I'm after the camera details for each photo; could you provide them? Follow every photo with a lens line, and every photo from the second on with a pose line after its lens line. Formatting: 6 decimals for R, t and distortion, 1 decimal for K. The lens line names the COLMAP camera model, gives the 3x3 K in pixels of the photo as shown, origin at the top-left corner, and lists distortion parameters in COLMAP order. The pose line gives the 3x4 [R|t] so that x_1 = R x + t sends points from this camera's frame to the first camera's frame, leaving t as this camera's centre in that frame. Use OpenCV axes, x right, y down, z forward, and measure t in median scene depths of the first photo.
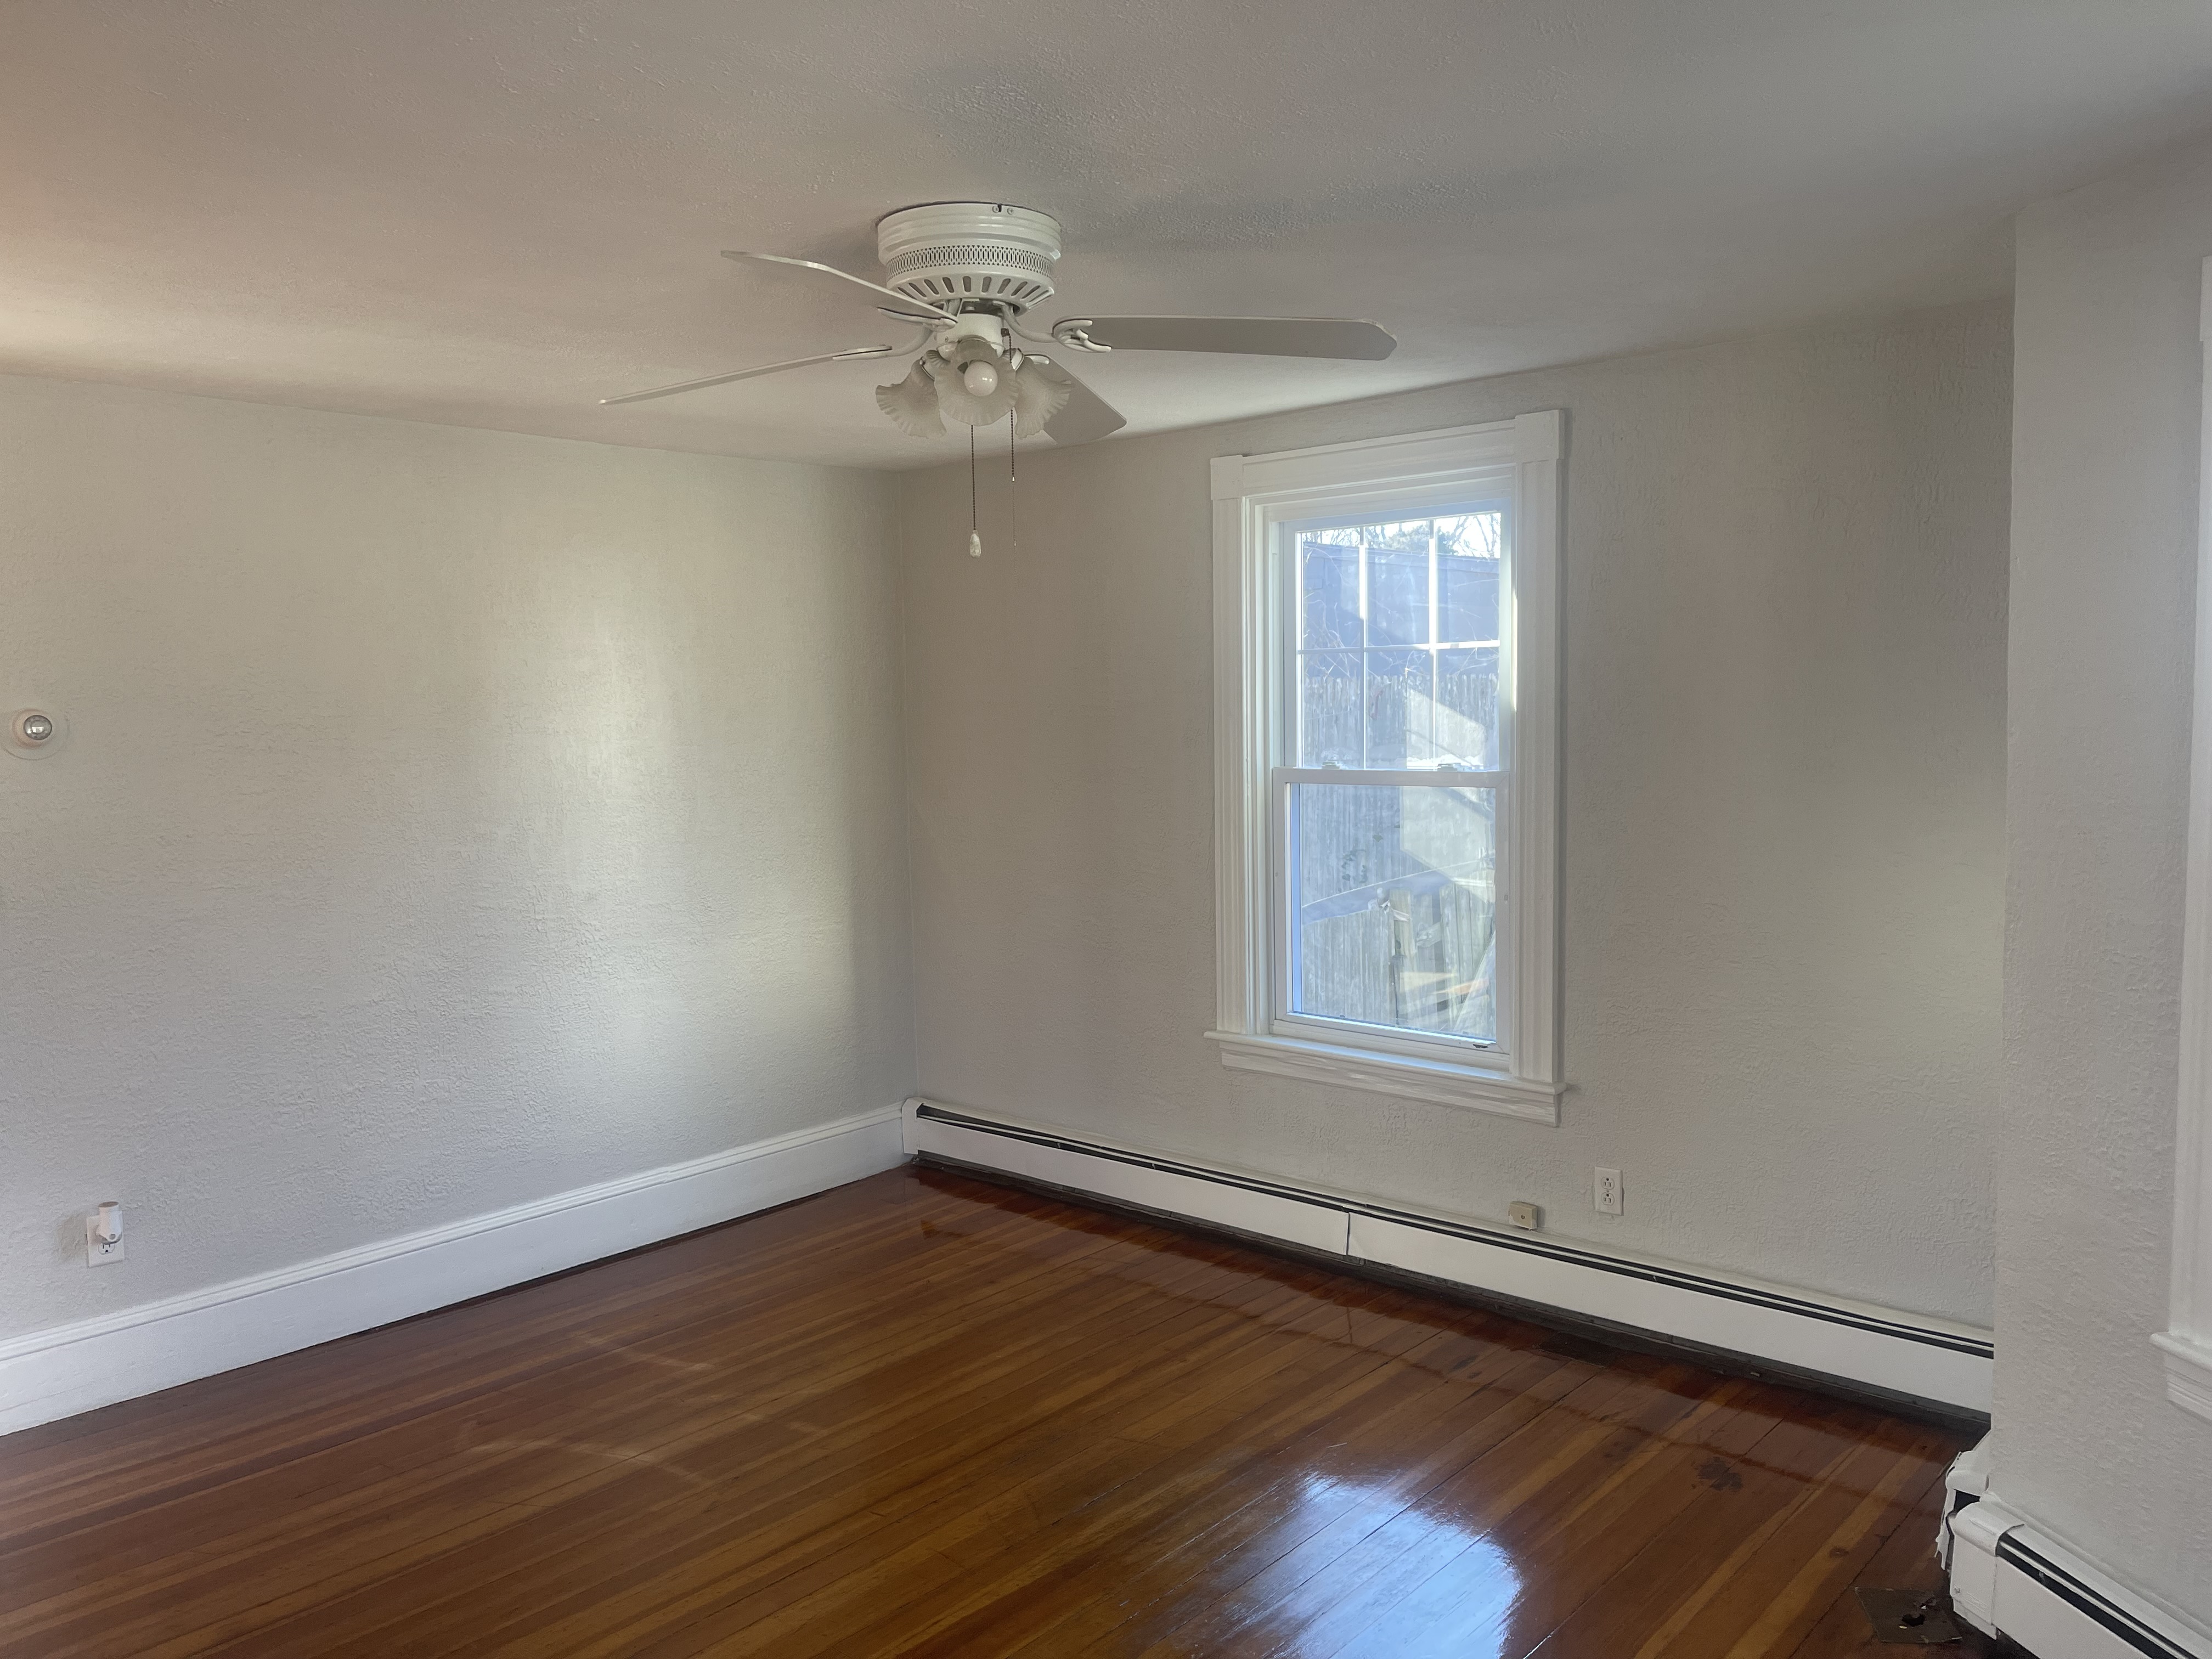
lens RADIAL K [[1659.5, 0, 1101.8], [0, 1659.5, 834.5], [0, 0, 1]] dist [0.065002, -0.077476]
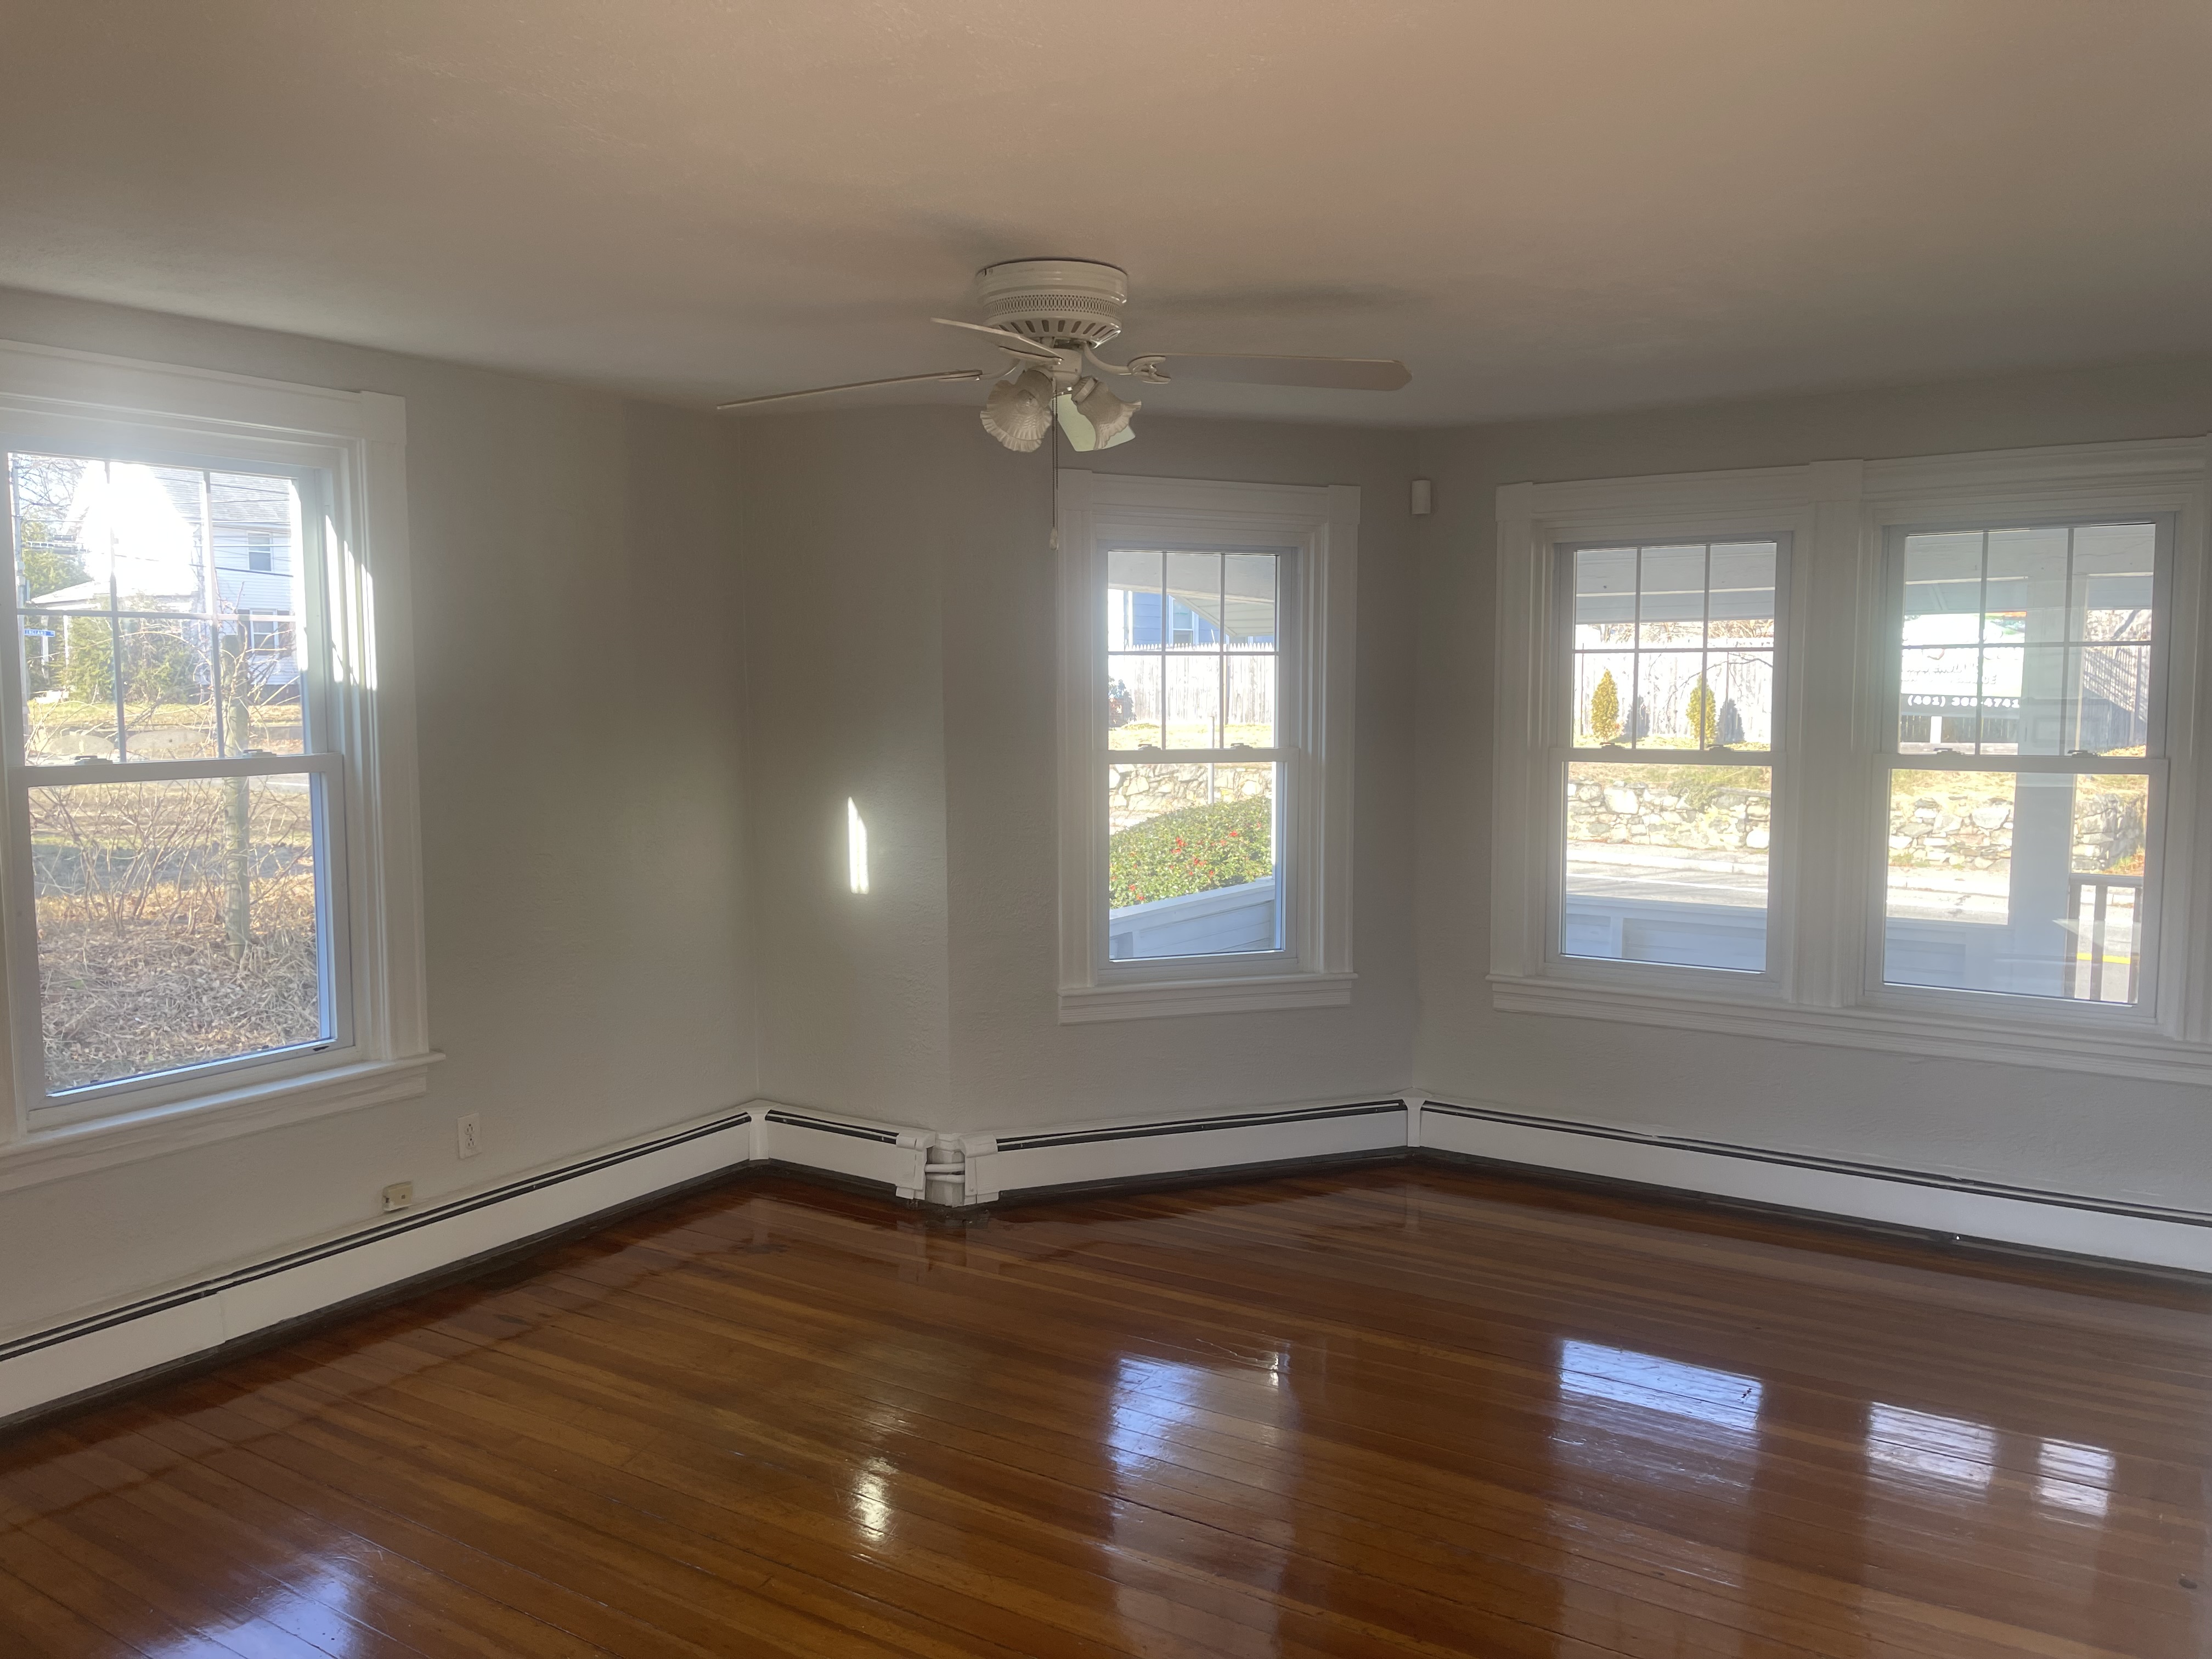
lens RADIAL K [[1669.9, 0, 1133.2], [0, 1669.9, 828.7], [0, 0, 1]] dist [0.068558, -0.088039]
pose [[-0.164883, -0.076336, 0.983355, -0.853170], [0.084199, 0.992272, 0.091146, -0.048135], [-0.982713, 0.097826, -0.157182, 0.759164]]
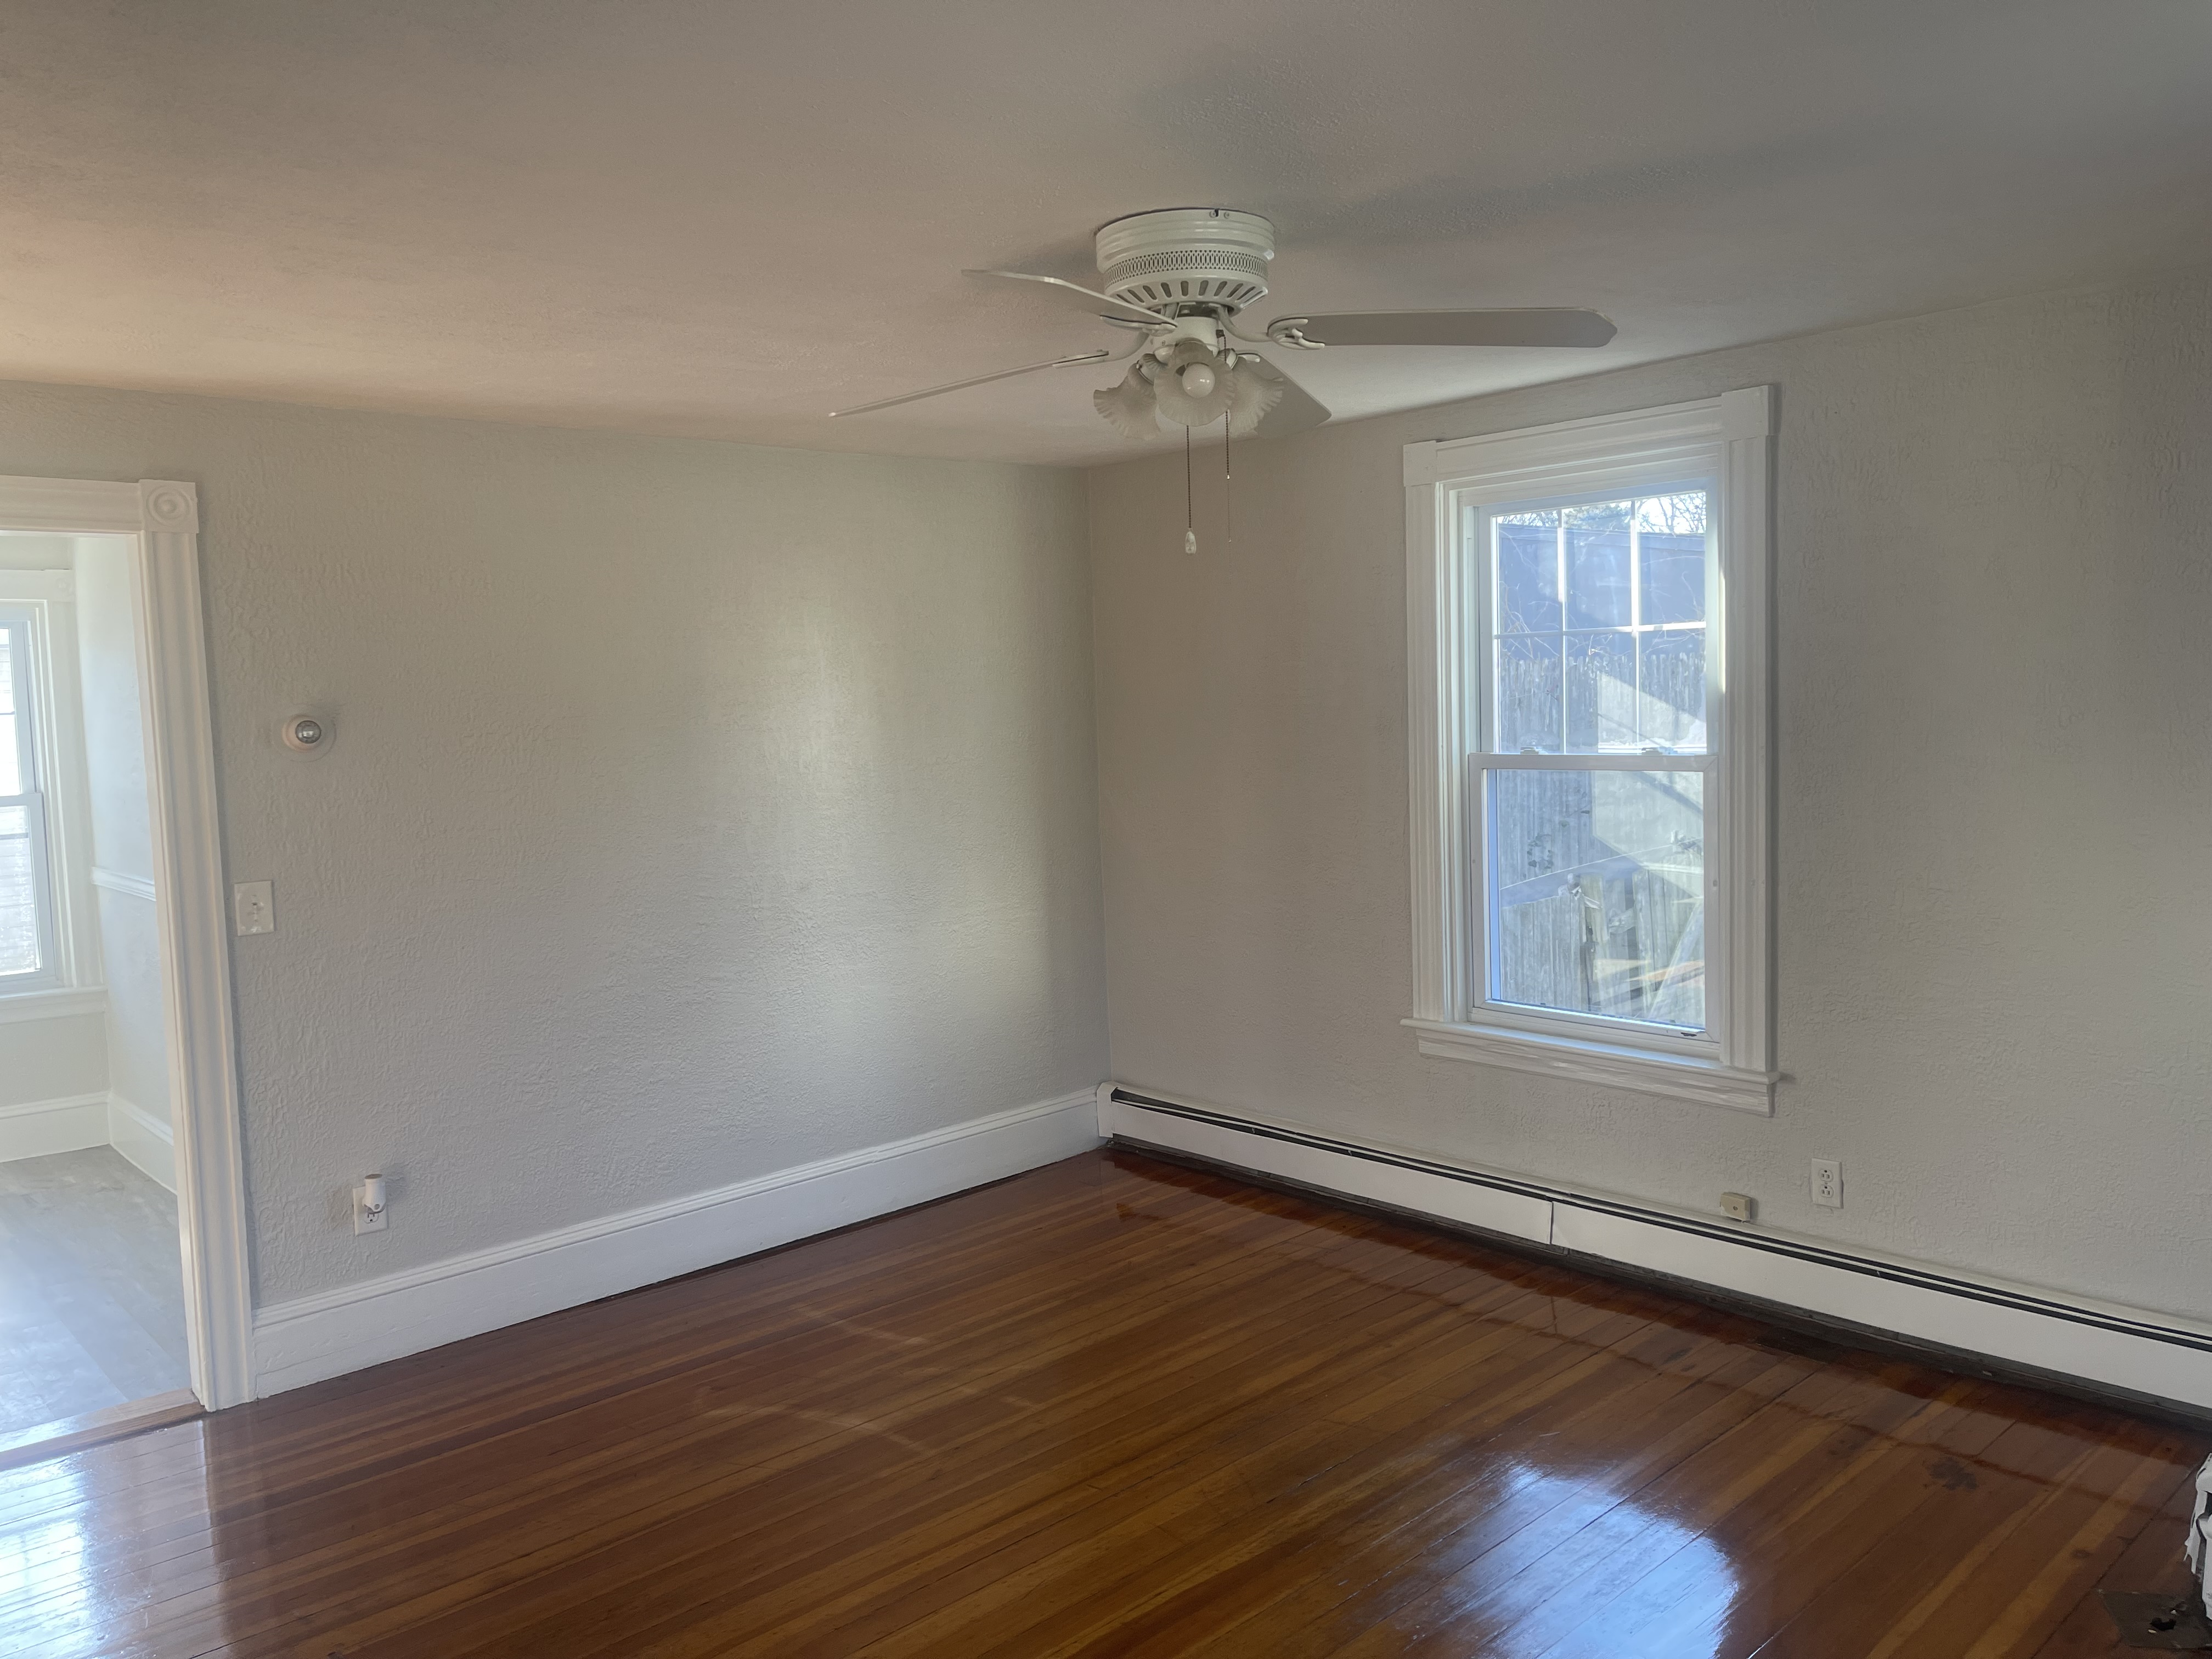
lens RADIAL K [[1655.7, 0, 1109.7], [0, 1655.7, 821.8], [0, 0, 1]] dist [0.061463, -0.060495]
pose [[0.995246, -0.008878, -0.096985, -0.017751], [0.008889, 0.999960, -0.000317, -0.001165], [0.096984, -0.000547, 0.995286, -0.013522]]
